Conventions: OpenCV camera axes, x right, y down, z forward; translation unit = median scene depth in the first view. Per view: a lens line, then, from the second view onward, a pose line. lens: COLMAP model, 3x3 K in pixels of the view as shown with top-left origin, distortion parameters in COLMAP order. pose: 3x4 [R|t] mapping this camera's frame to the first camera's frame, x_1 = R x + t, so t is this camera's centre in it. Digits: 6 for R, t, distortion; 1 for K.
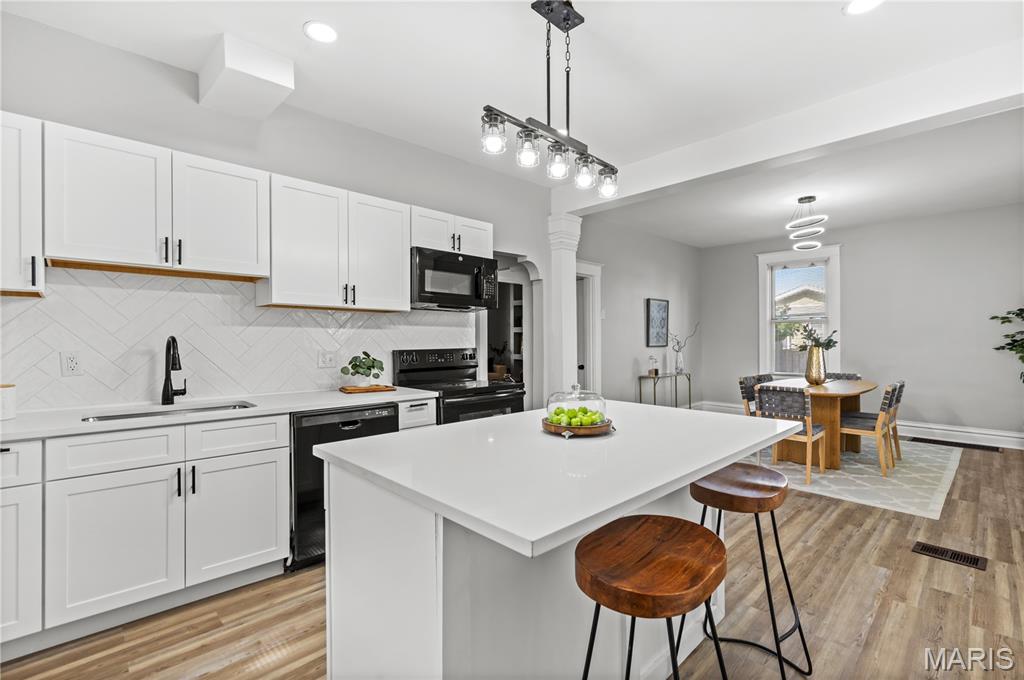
lens RADIAL K [[468.2, 0, 516.2], [0, 468.2, 339.3], [0, 0, 1]] dist [0.005809, -0.002053]
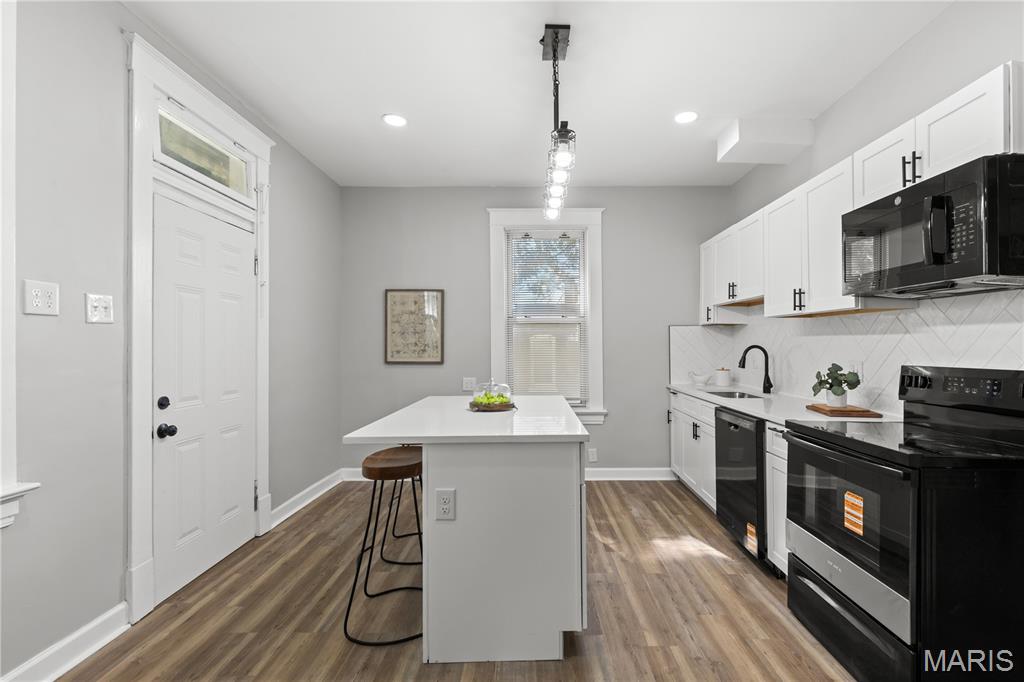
lens RADIAL K [[468.2, 0, 514.6], [0, 468.2, 341.4], [0, 0, 1]] dist [0.005809, -0.002053]
pose [[-0.713585, 0.003915, -0.700558, 0.935086], [0.004752, 0.999988, 0.000748, -0.021394], [0.700552, -0.002795, -0.713596, 1.738925]]
